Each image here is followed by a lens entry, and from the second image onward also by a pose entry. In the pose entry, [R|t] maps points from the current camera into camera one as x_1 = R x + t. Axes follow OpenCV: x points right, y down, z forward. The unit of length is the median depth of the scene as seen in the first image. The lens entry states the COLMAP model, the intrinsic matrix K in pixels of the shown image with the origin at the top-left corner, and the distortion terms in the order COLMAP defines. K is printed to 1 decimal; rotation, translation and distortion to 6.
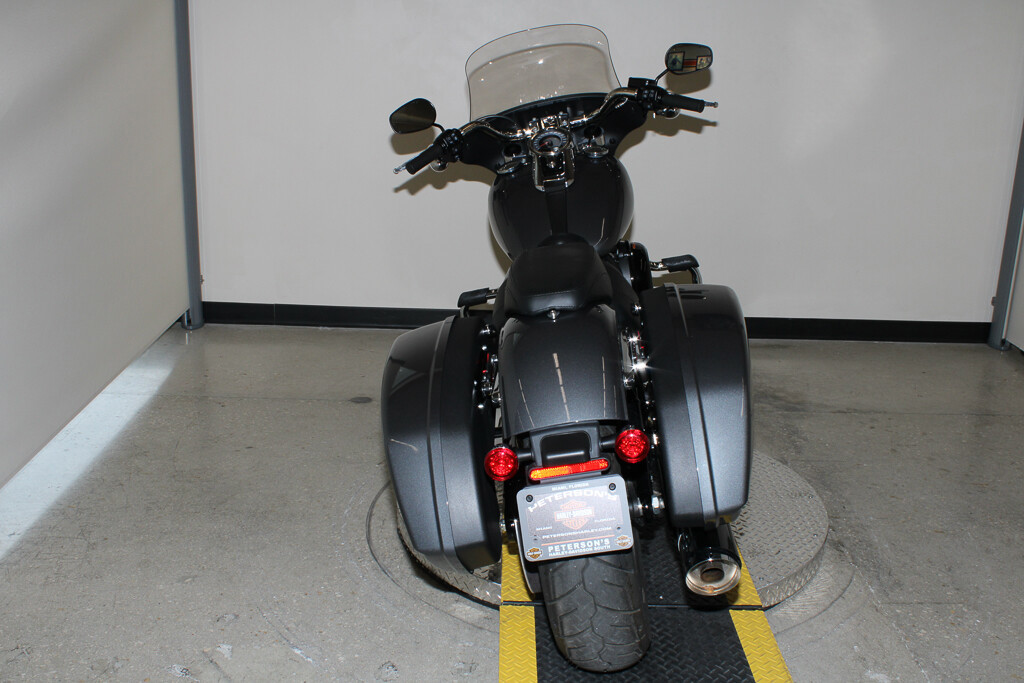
lens RADIAL K [[1047.6, 0, 518.9], [0, 1047.6, 348.9], [0, 0, 1]] dist [-0.058118, 0.000000]
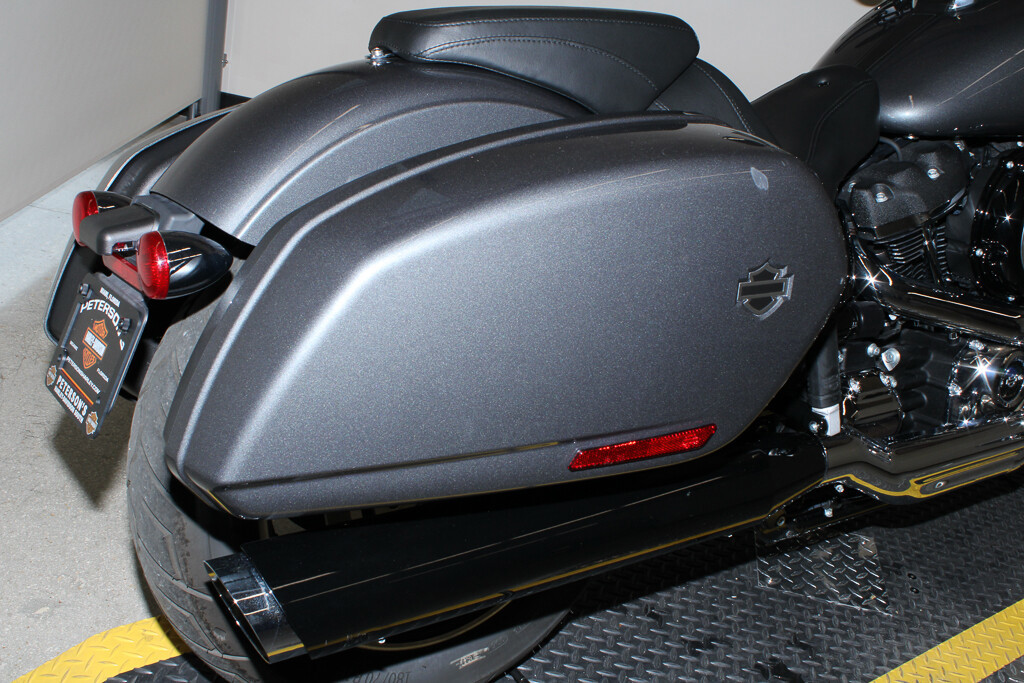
lens RADIAL K [[1098.4, 0, 512.9], [0, 1098.4, 324.6], [0, 0, 1]] dist [-0.056297, 0.000000]
pose [[0.981532, 0.184436, -0.050778, -0.066106], [-0.176827, 0.976011, 0.127026, -0.031994], [0.072988, -0.115701, 0.990599, 0.409821]]
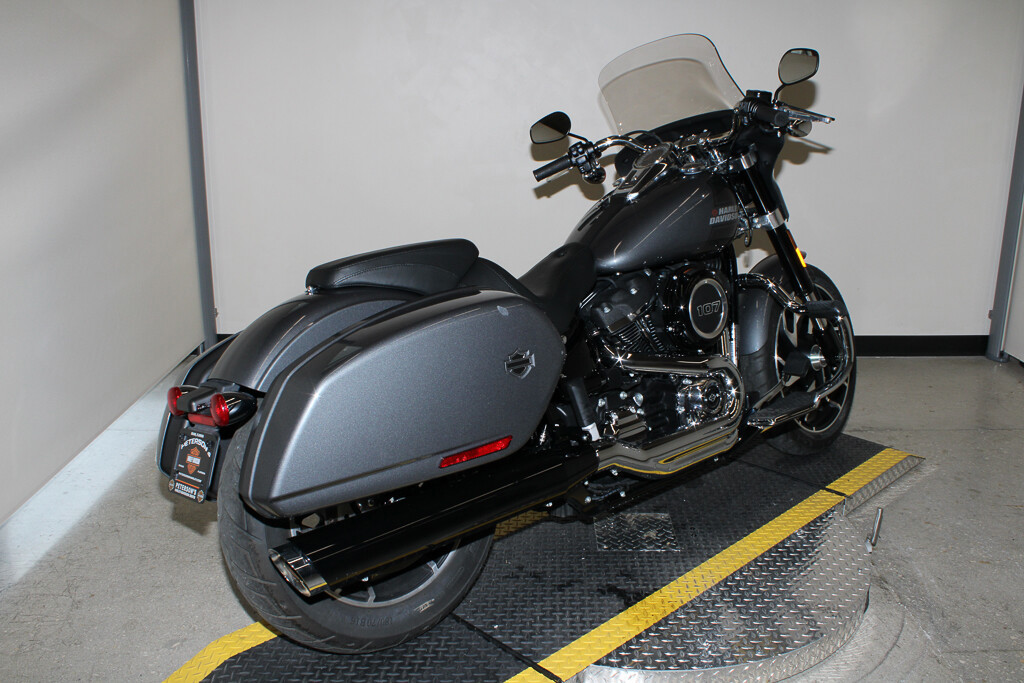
lens RADIAL K [[913.3, 0, 519.7], [0, 913.3, 342.5], [0, 0, 1]] dist [-0.126405, 0.112641]
pose [[0.999681, -0.025084, -0.002992, -0.007710], [0.025002, 0.999381, -0.024759, -0.012594], [0.003611, 0.024676, 0.999689, 0.185492]]
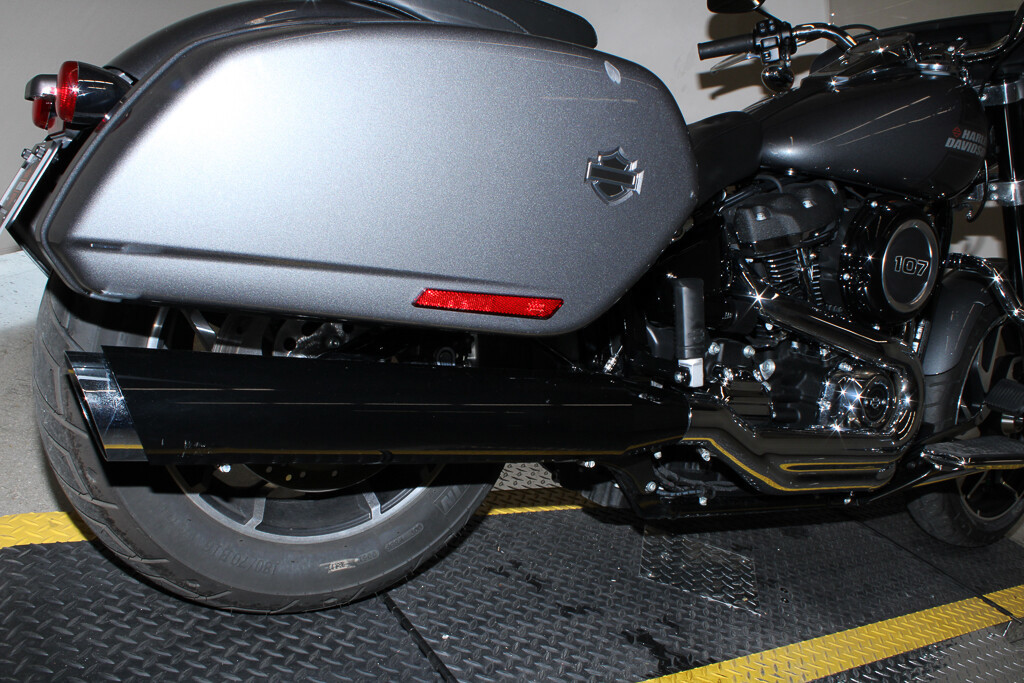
lens RADIAL K [[913.3, 0, 525.8], [0, 913.3, 353.7], [0, 0, 1]] dist [-0.126405, 0.112641]
pose [[0.960440, 0.263325, -0.090638, 0.004924], [-0.267802, 0.962594, -0.041178, 0.063984], [0.076404, 0.063822, 0.995032, 0.445830]]
